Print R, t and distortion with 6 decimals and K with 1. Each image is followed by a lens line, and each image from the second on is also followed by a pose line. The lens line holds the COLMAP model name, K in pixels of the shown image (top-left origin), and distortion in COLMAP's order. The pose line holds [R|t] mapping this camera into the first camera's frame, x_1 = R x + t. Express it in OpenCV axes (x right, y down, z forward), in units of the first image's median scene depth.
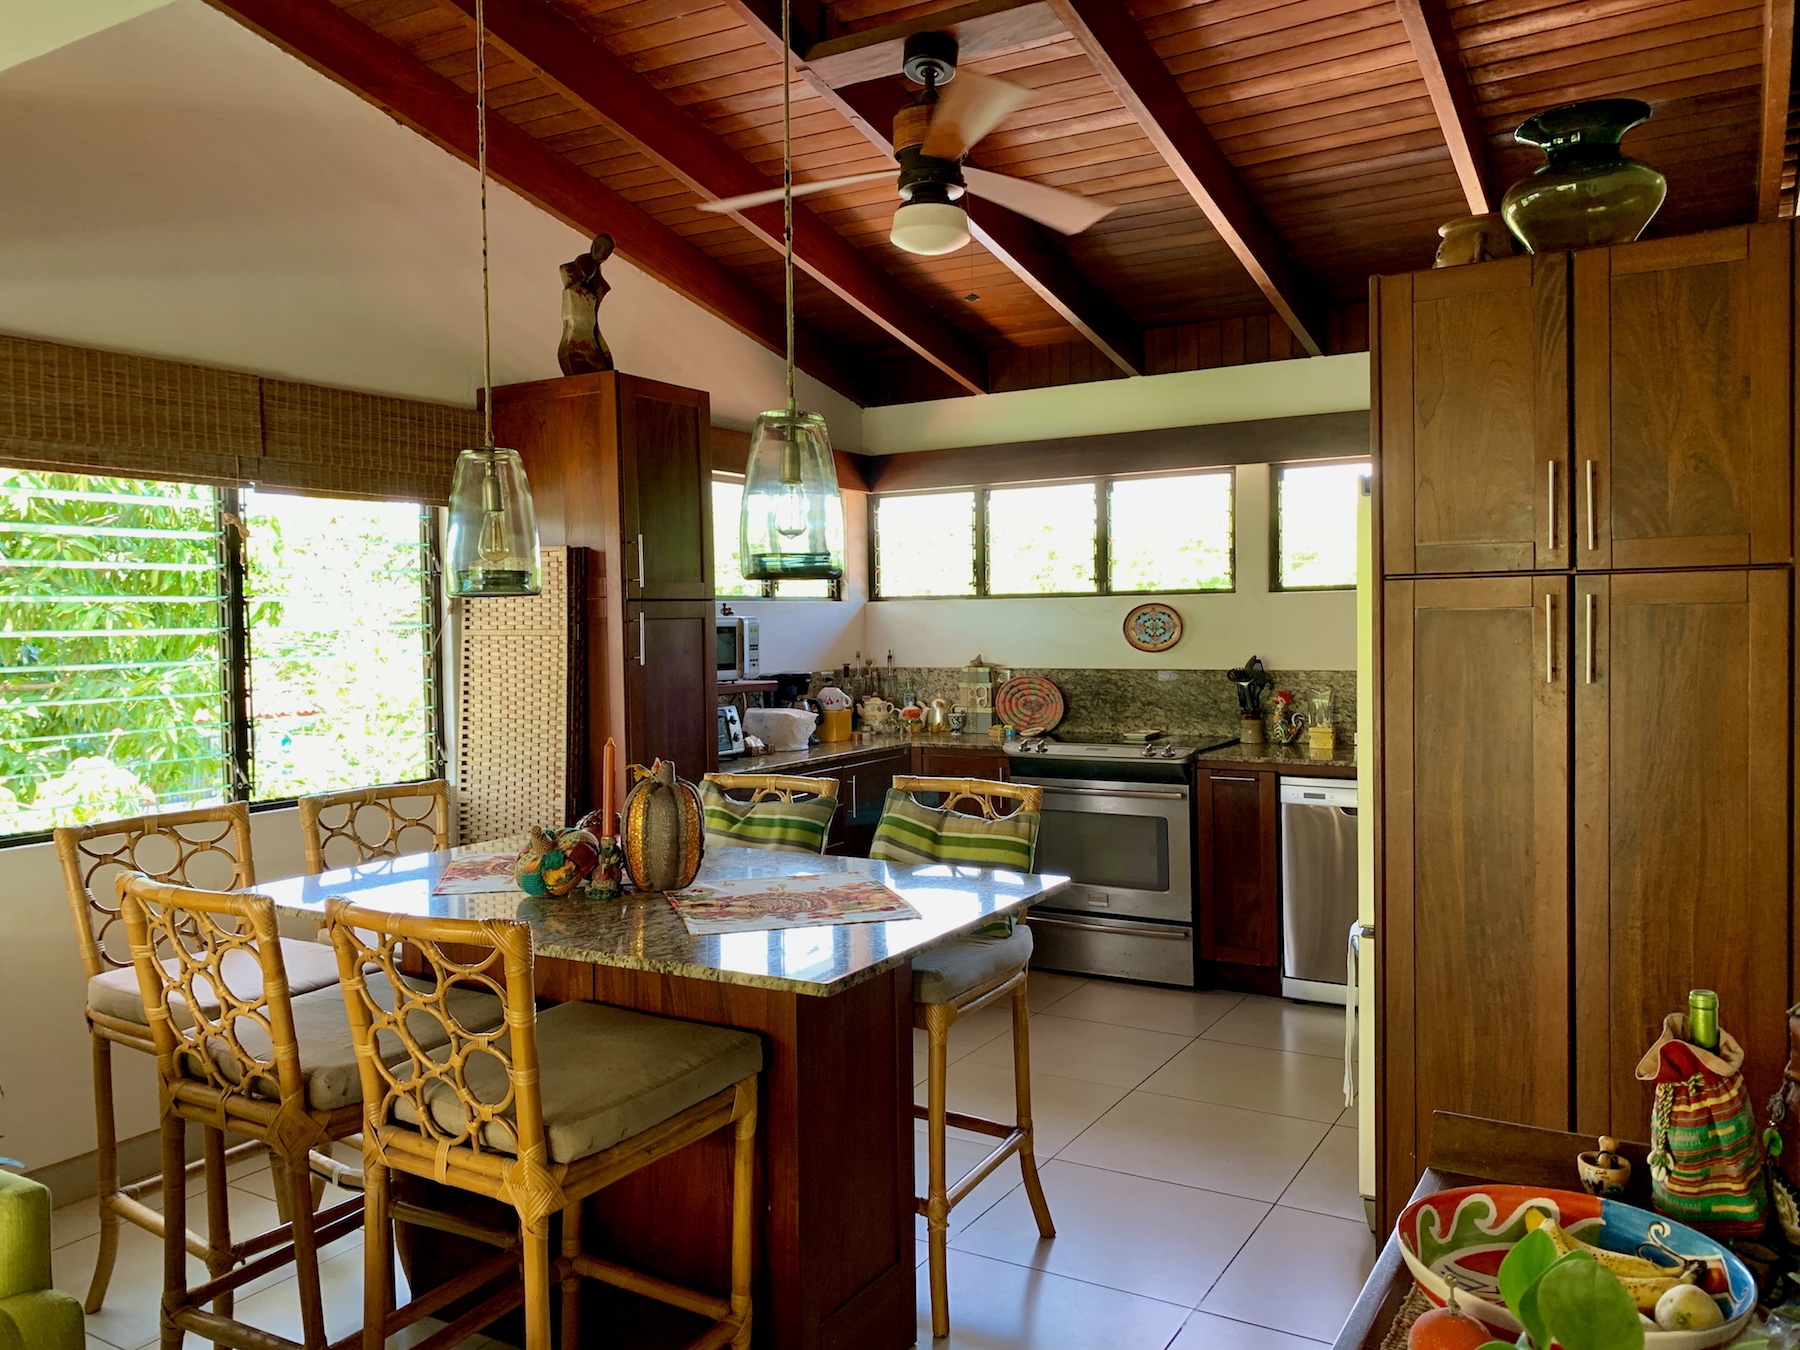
lens RADIAL K [[1365.3, 0, 900.0], [0, 1365.3, 675.0], [0, 0, 1]] dist [0.001496, -0.002061]
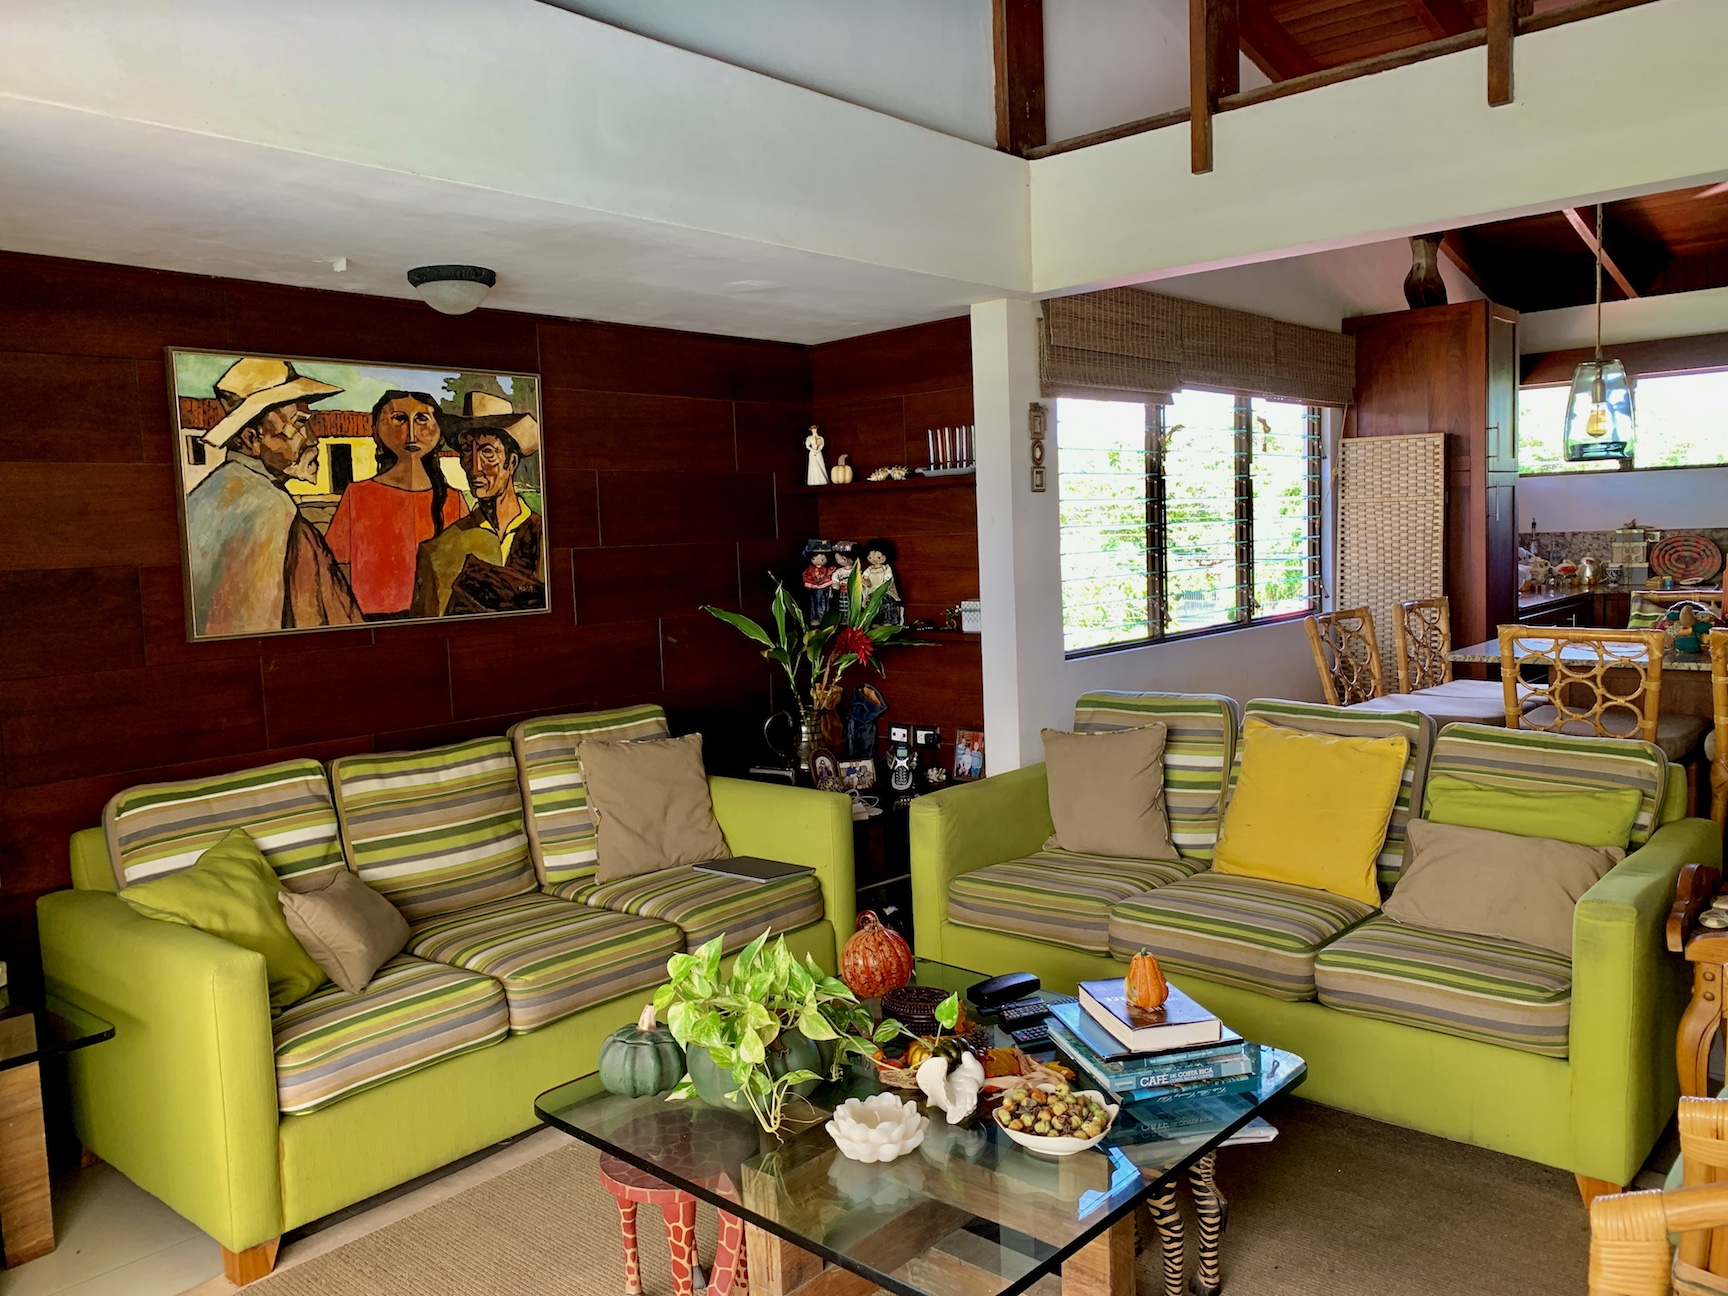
lens RADIAL K [[1368.7, 0, 864.0], [0, 1368.7, 648.0], [0, 0, 1]] dist [-0.006008, -0.009381]
pose [[0.981991, -0.007035, -0.188795, -0.385503], [0.016528, 0.998674, 0.048757, 0.029356], [0.188202, -0.050999, 0.980805, -0.307092]]
